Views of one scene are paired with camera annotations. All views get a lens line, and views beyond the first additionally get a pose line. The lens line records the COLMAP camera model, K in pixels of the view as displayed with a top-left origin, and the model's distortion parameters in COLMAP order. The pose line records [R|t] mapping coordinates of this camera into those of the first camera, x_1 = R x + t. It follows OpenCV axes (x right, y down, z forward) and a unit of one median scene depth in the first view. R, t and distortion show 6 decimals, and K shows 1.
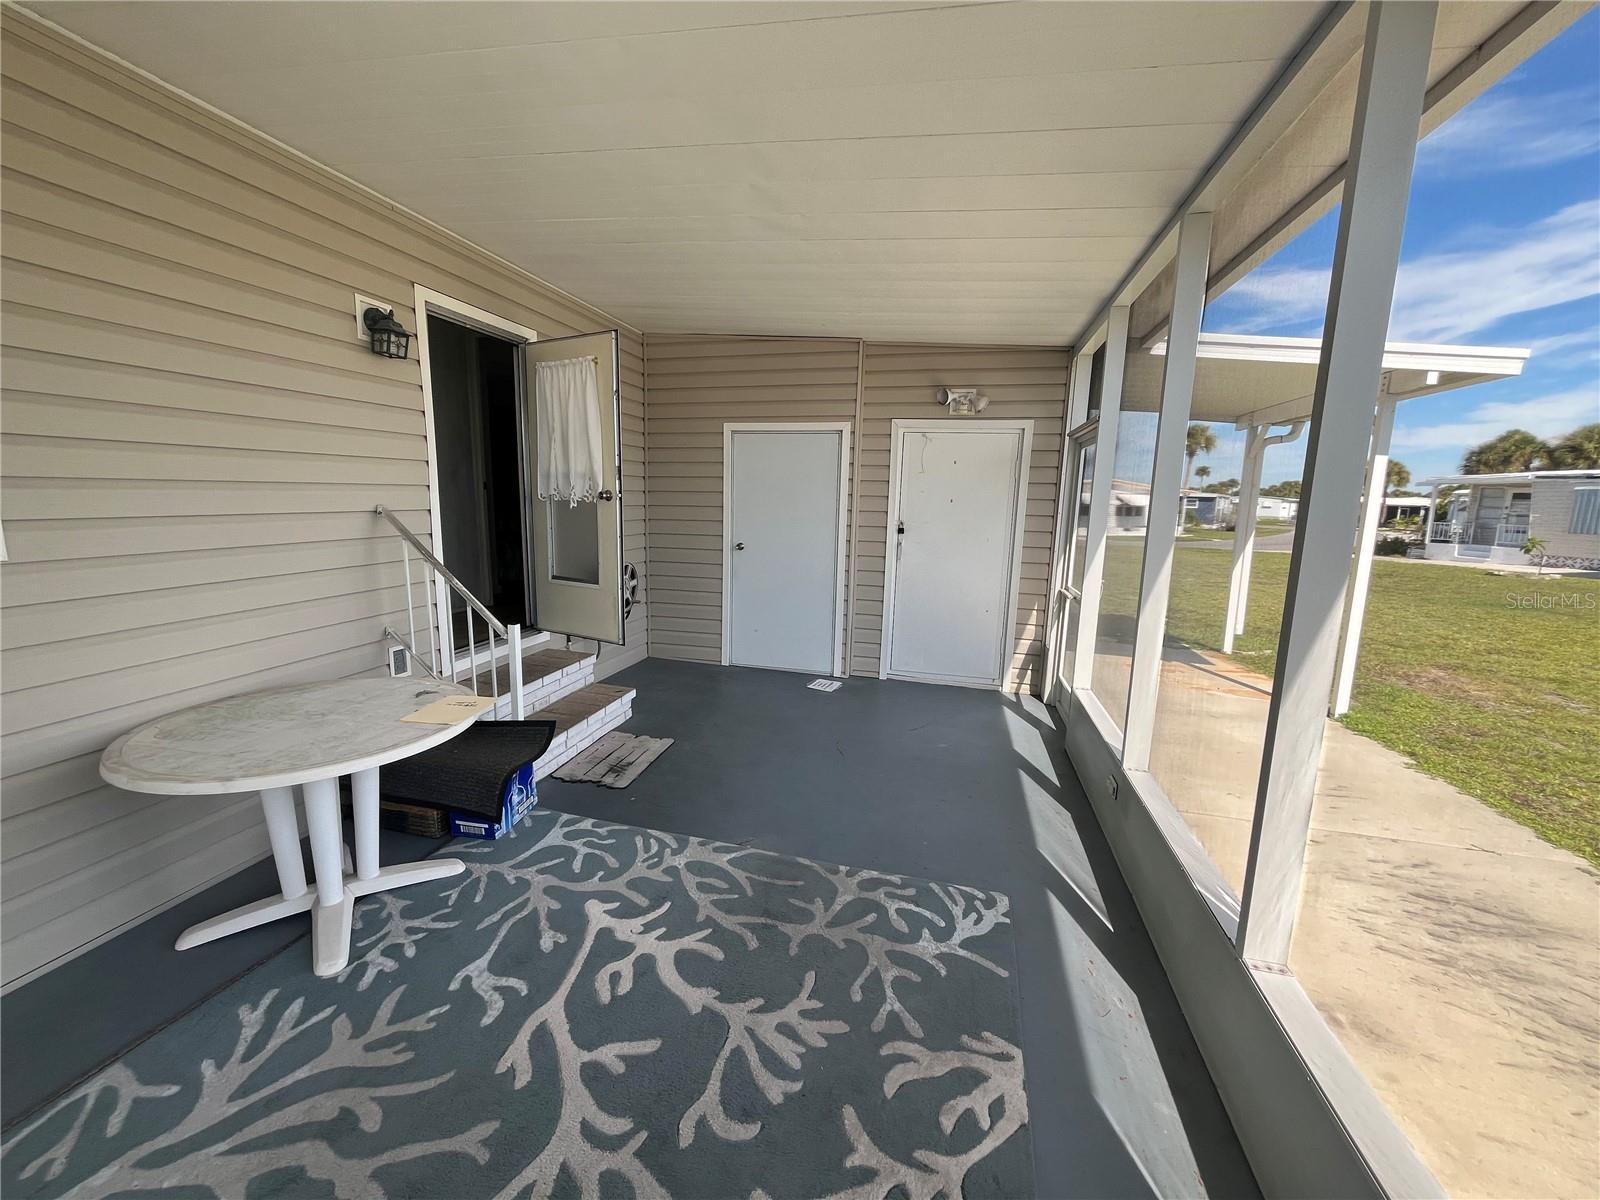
lens RADIAL K [[657.0, 0, 798.3], [0, 657.0, 598.1], [0, 0, 1]] dist [-0.000114, -0.000645]
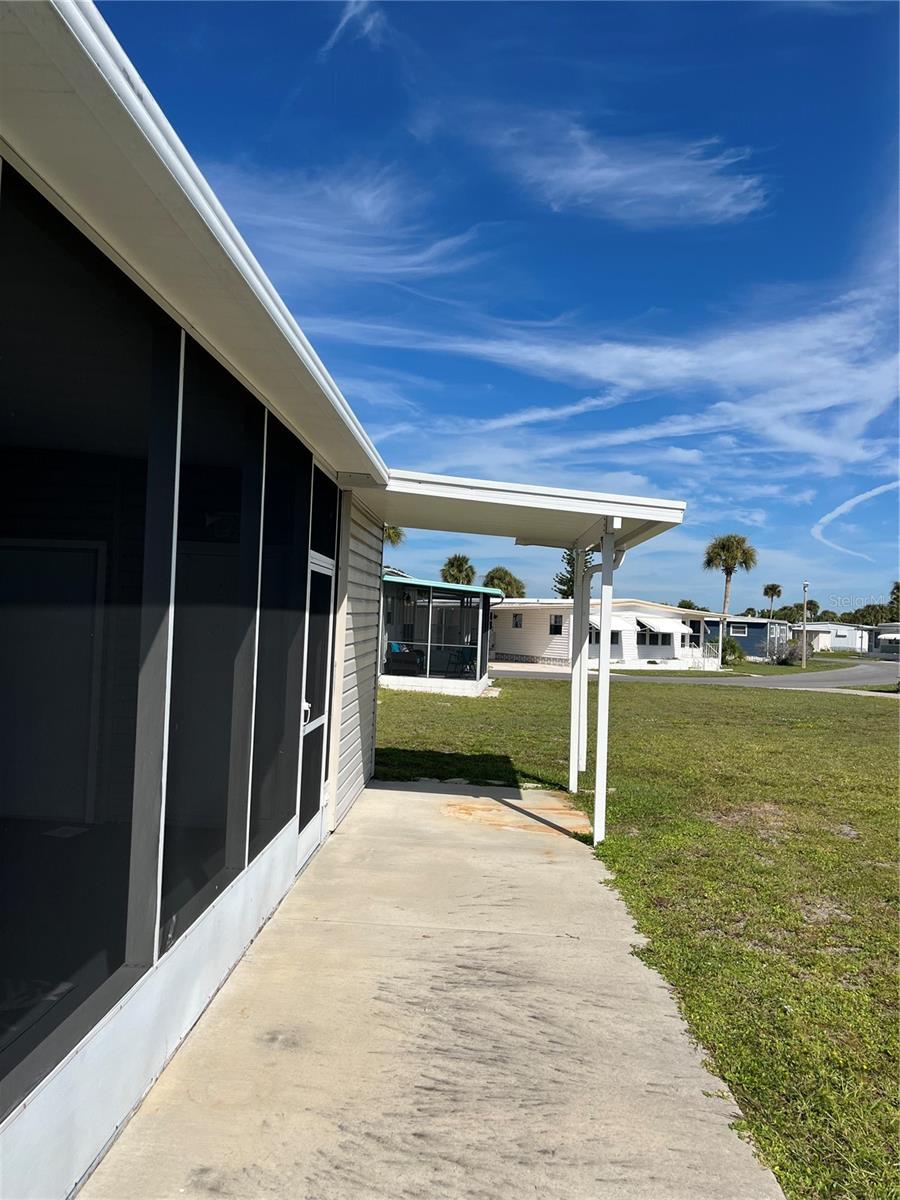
lens RADIAL K [[928.7, 0, 449.5], [0, 928.7, 599.0], [0, 0, 1]] dist [0.016566, 0.000833]
pose [[0.980867, 0.018147, 0.193833, 0.651675], [0.015040, 0.985606, -0.168386, 0.095546], [-0.194099, 0.168079, 0.966476, -0.784831]]
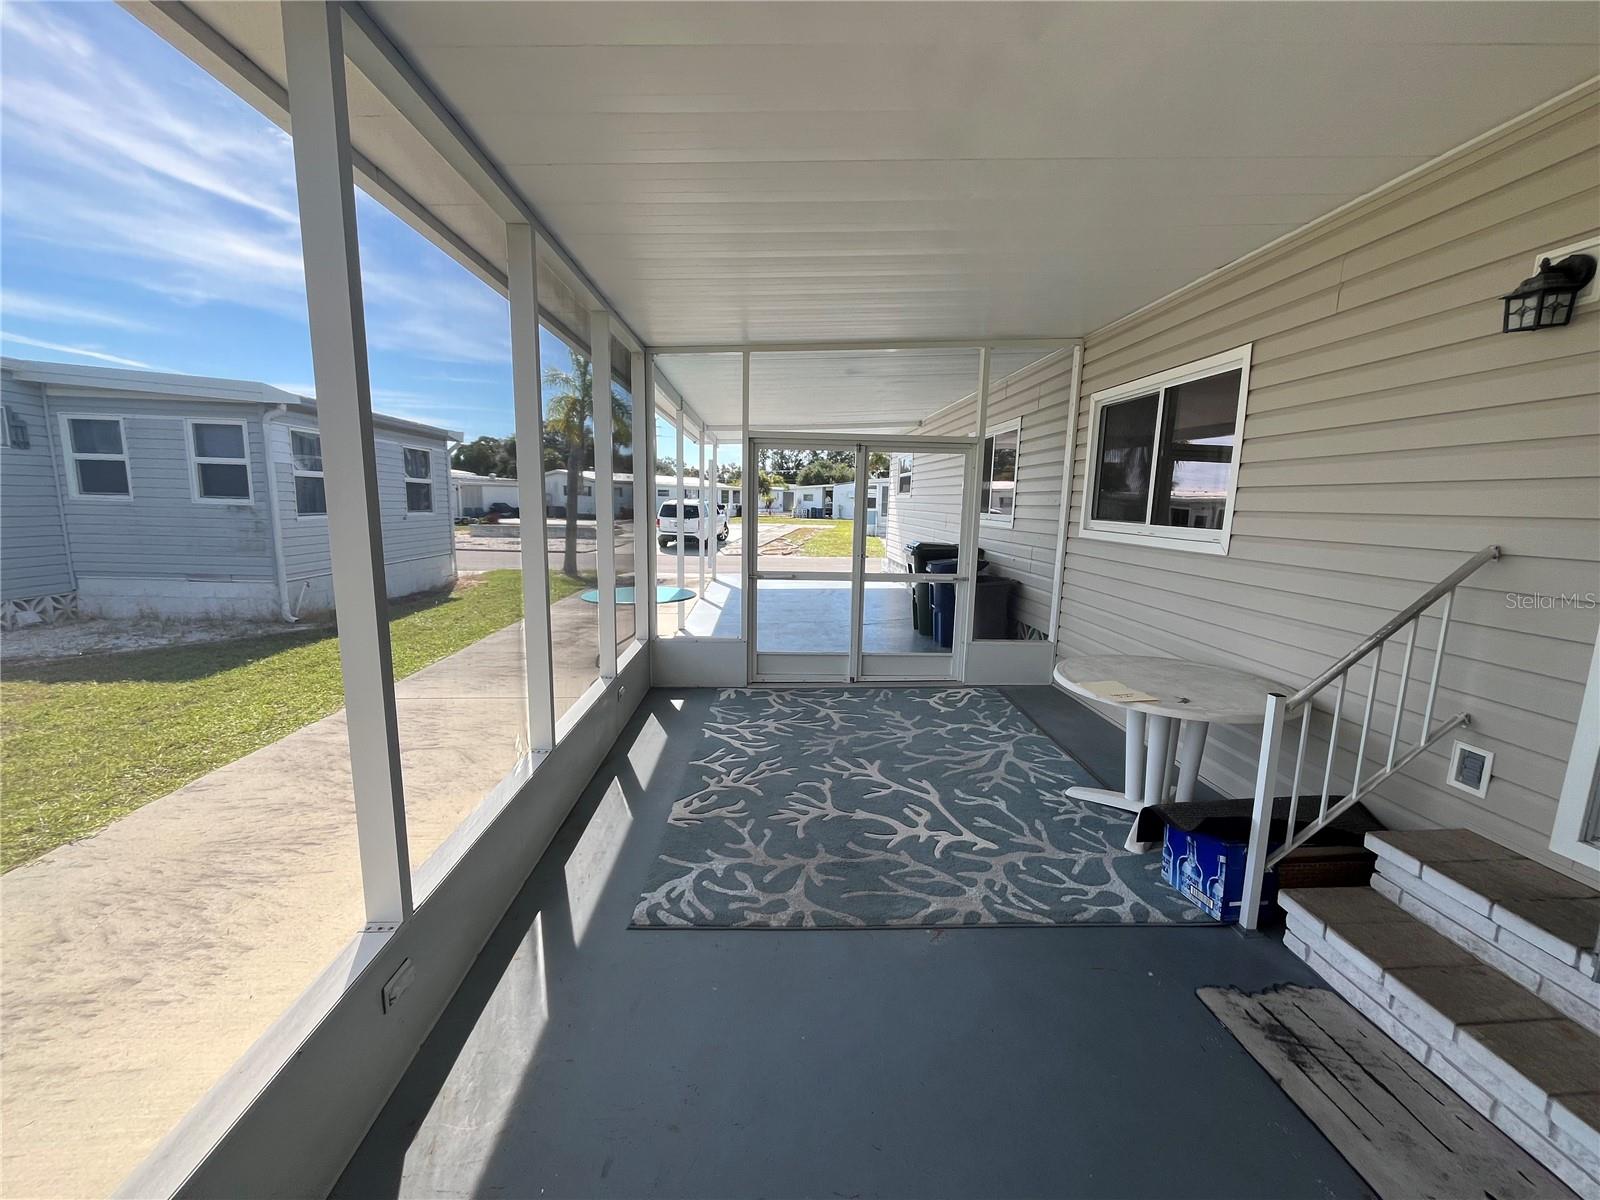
lens RADIAL K [[657.0, 0, 800.5], [0, 657.0, 605.8], [0, 0, 1]] dist [-0.000114, -0.000645]
pose [[-0.960293, 0.003679, -0.278968, 0.364422], [-0.083381, 0.950428, 0.299557, -0.291692], [0.266241, 0.310923, -0.912383, 1.872185]]
